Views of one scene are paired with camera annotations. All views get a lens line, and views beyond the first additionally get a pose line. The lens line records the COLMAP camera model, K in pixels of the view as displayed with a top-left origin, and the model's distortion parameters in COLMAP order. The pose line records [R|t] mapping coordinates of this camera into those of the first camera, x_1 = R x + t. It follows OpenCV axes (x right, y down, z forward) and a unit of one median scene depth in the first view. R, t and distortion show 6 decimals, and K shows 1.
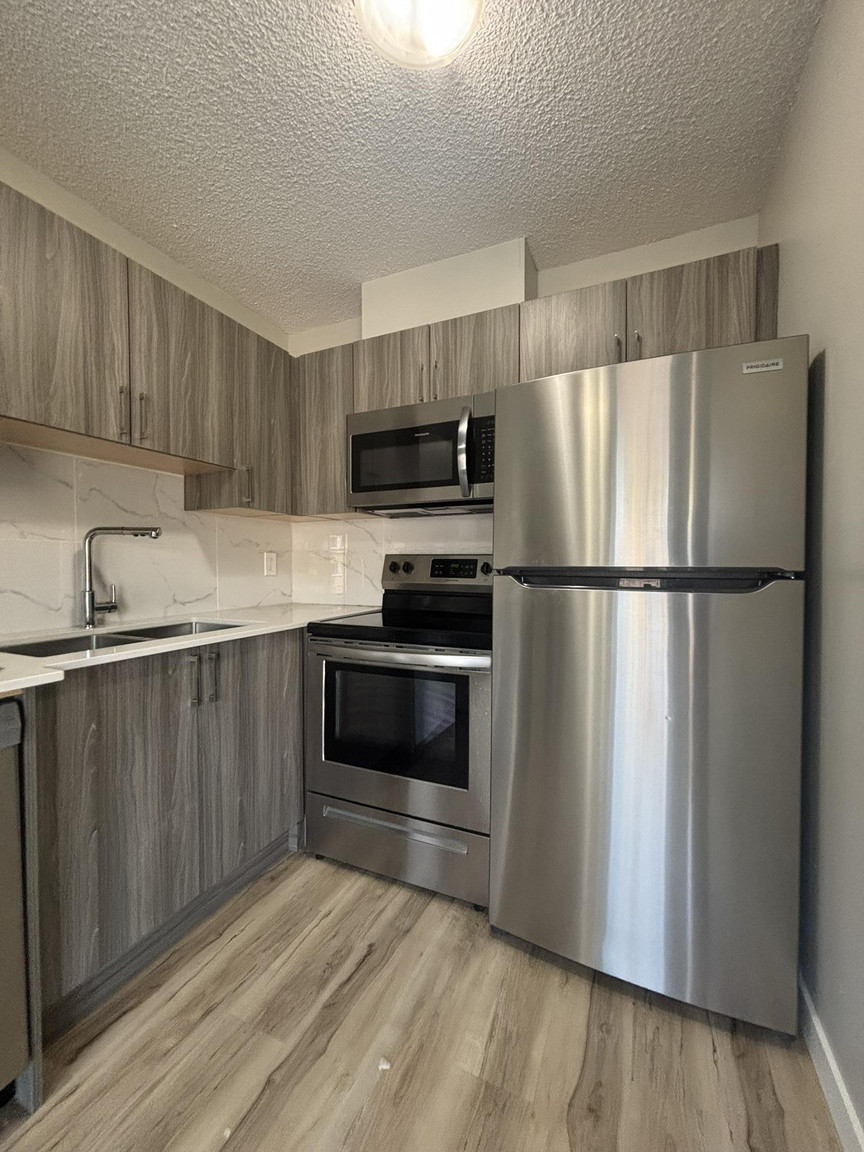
lens RADIAL K [[467.2, 0, 430.5], [0, 467.2, 575.9], [0, 0, 1]] dist [0.009302, -0.000585]
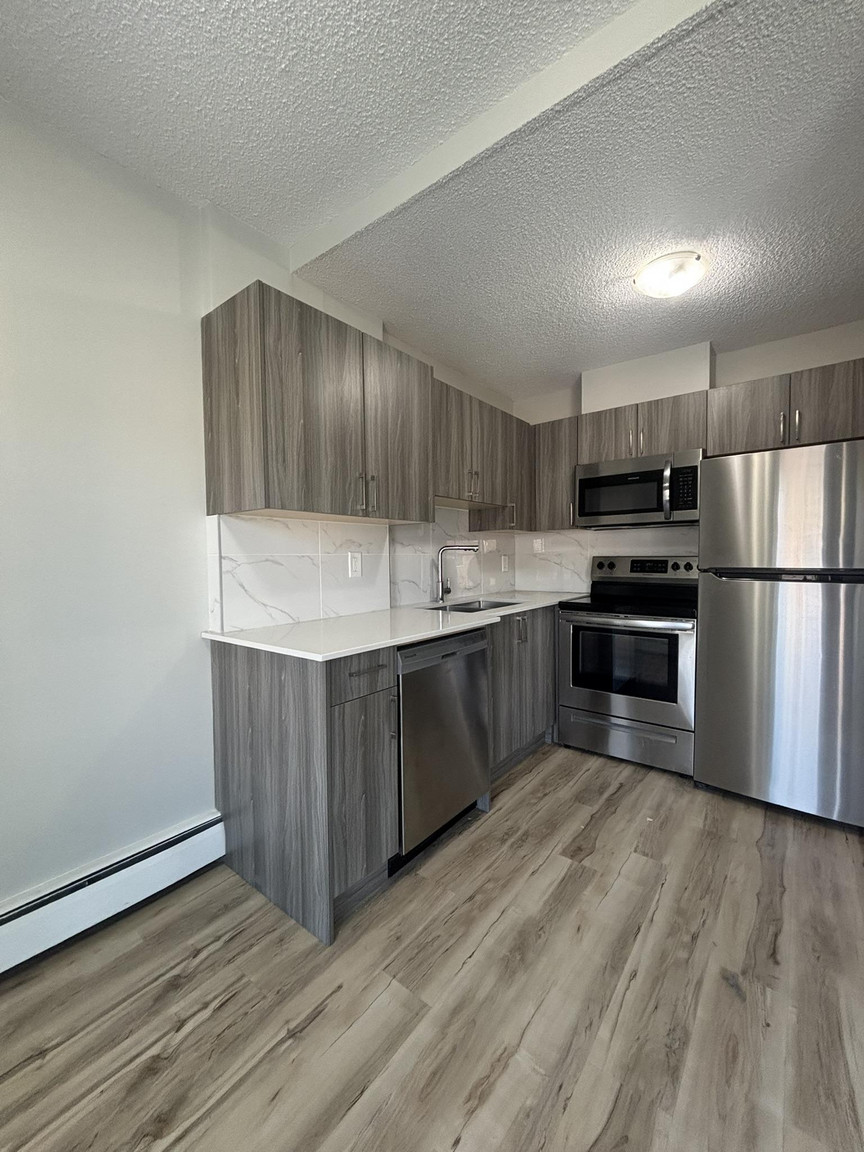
lens RADIAL K [[467.2, 0, 435.5], [0, 467.2, 577.6], [0, 0, 1]] dist [0.009302, -0.000585]
pose [[0.973258, -0.003301, -0.229690, -0.311139], [0.007888, 0.999787, 0.019056, -0.016667], [0.229578, -0.020358, 0.973077, -0.665667]]
